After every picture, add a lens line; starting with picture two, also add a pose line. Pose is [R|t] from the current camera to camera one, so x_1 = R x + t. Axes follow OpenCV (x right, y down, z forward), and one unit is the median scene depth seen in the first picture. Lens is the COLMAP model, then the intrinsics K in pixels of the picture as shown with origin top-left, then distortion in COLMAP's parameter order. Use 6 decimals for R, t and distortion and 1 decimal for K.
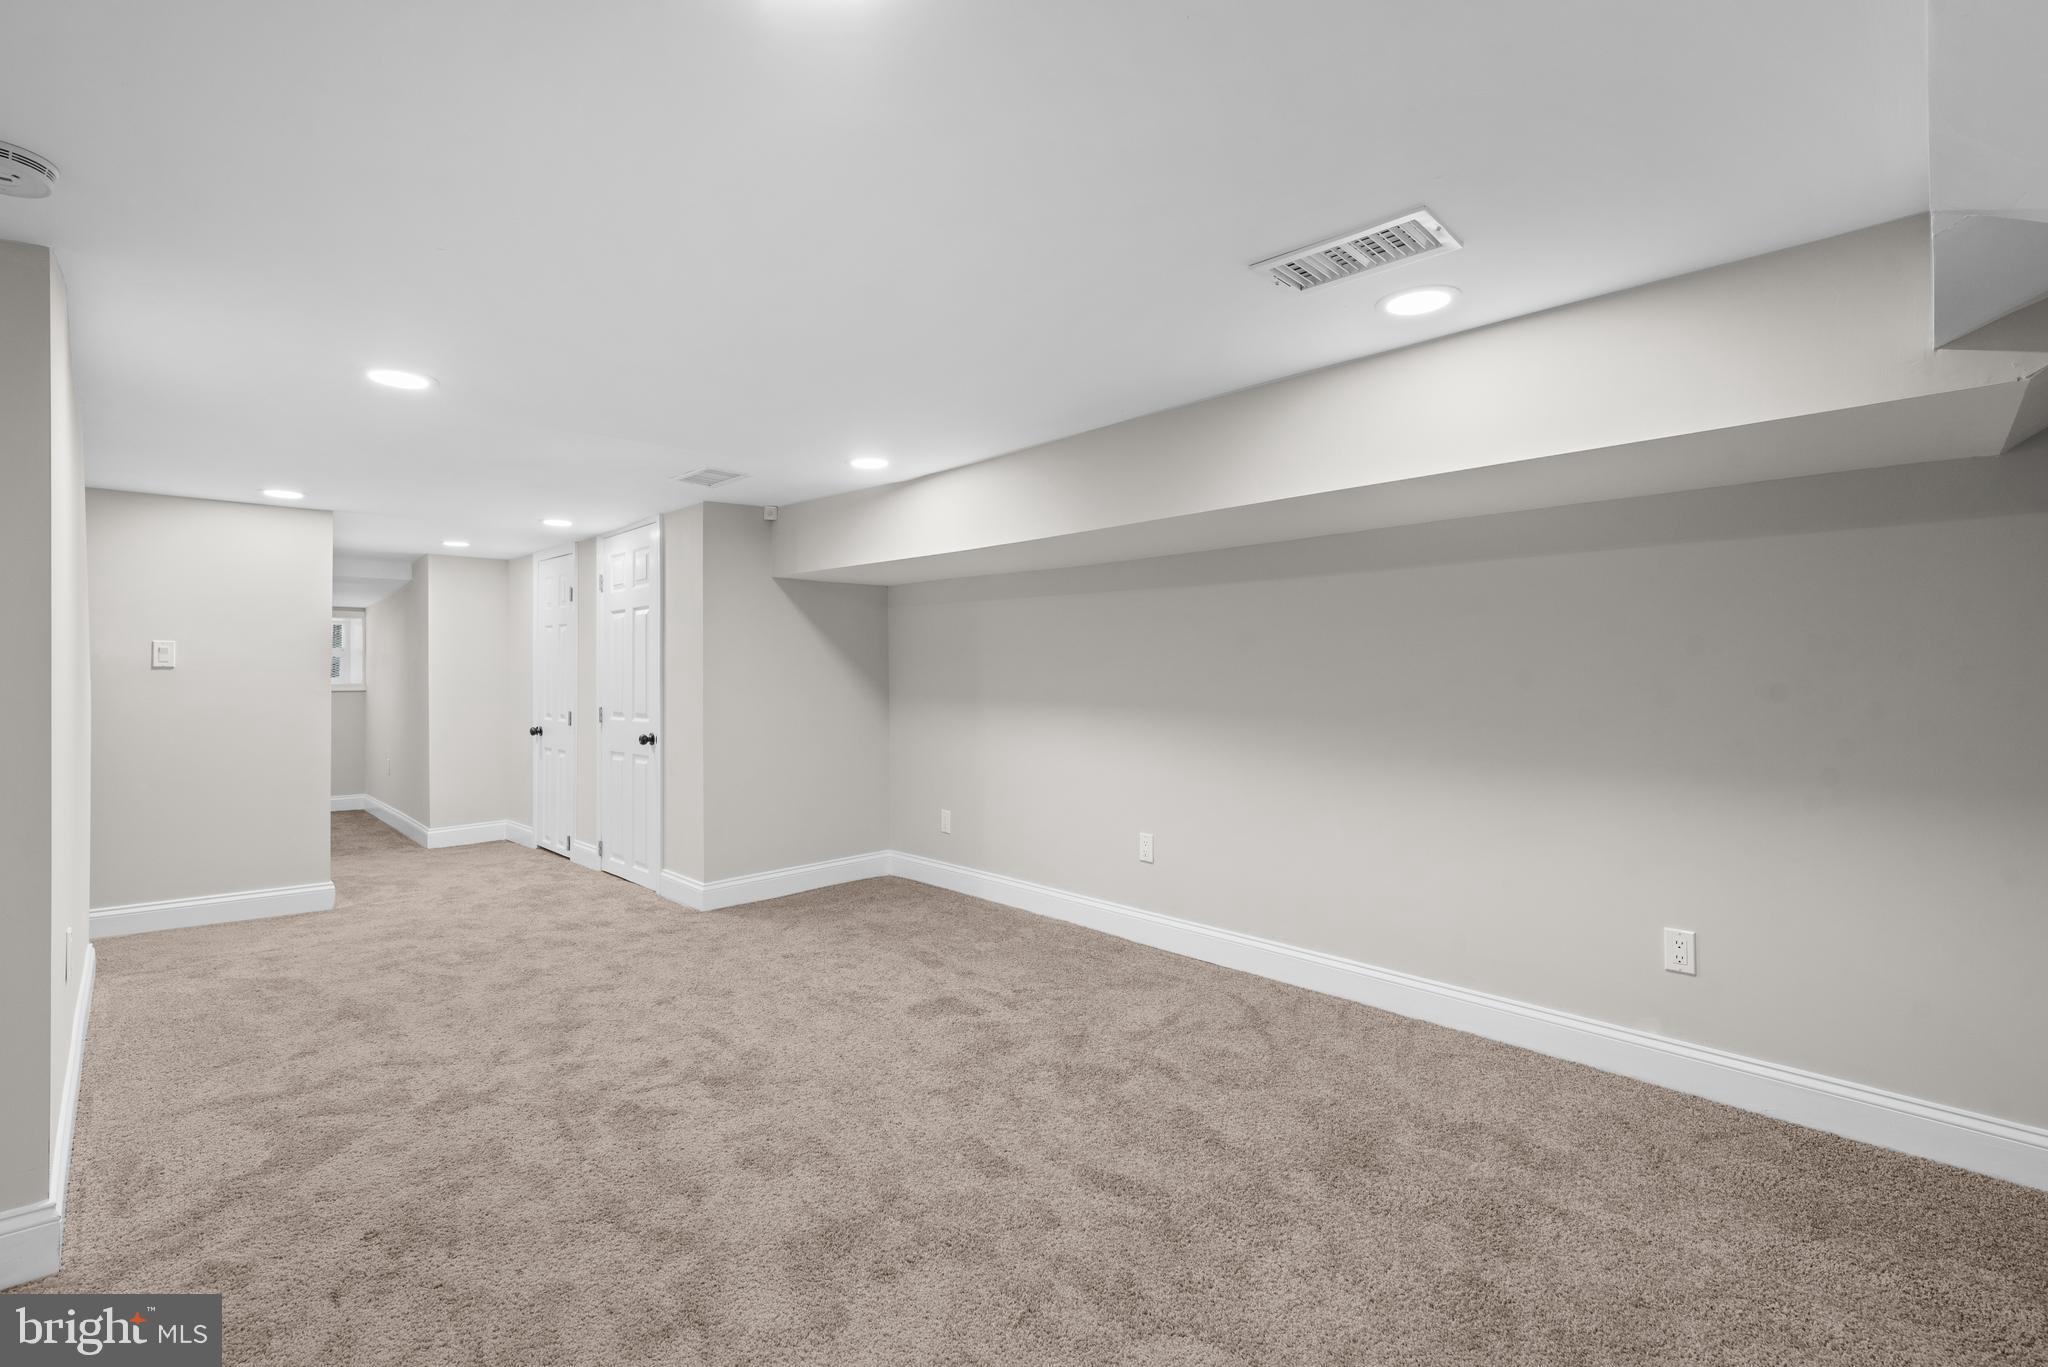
lens RADIAL K [[913.3, 0, 1033.9], [0, 913.3, 663.7], [0, 0, 1]] dist [0.001288, -0.001656]
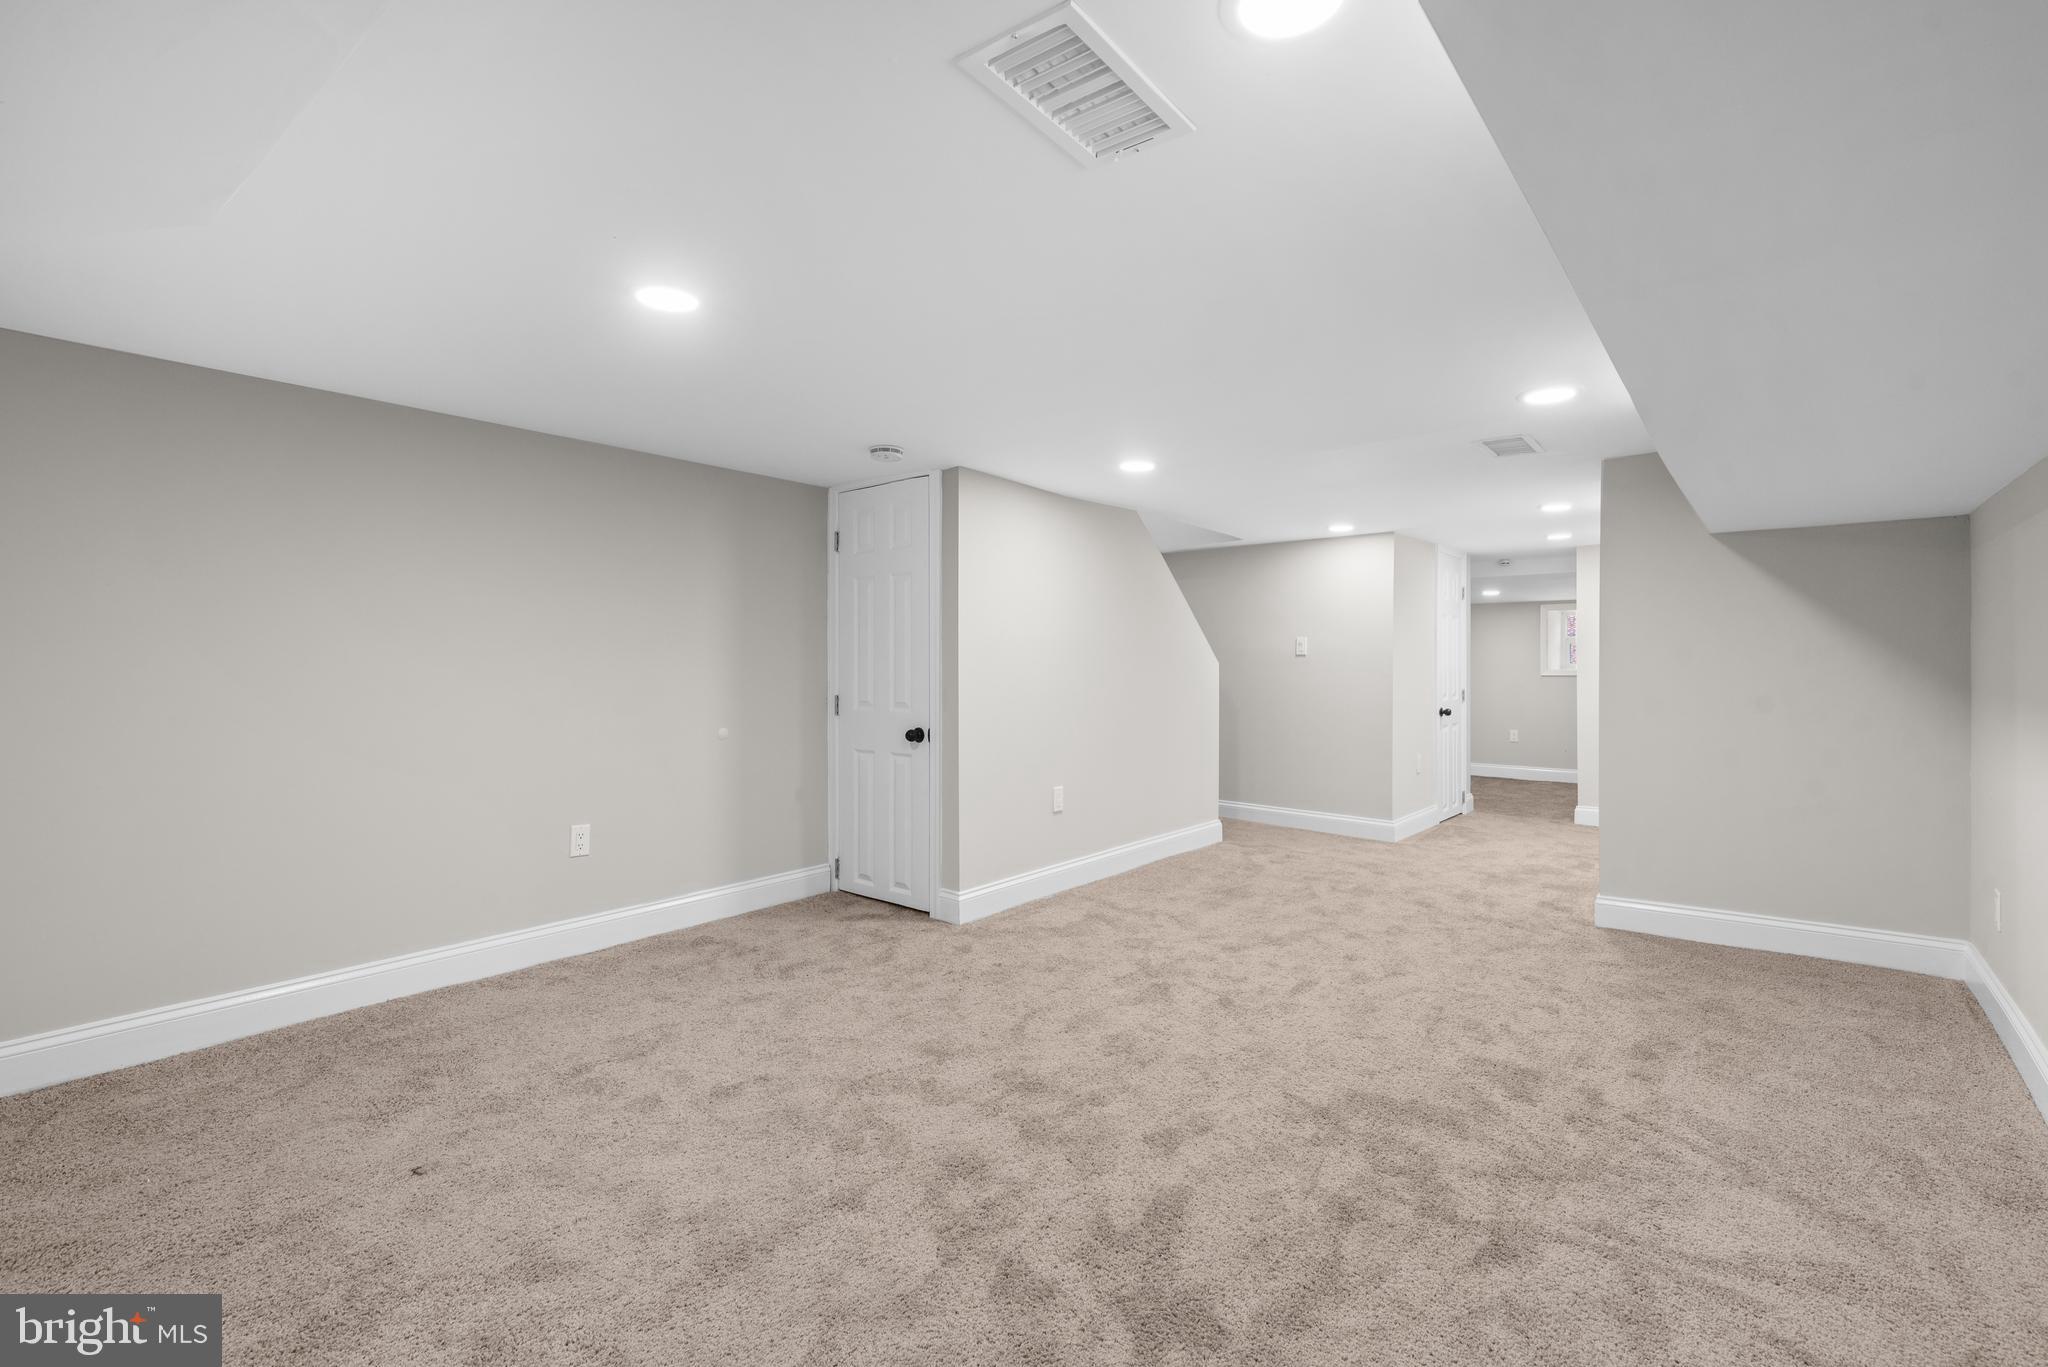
lens RADIAL K [[913.3, 0, 1038.2], [0, 913.3, 694.1], [0, 0, 1]] dist [0.001288, -0.001656]
pose [[0.133601, 0.034186, -0.990445, 0.667337], [0.004766, 0.999371, 0.035137, 0.019504], [0.991024, -0.009415, 0.133354, 0.538005]]
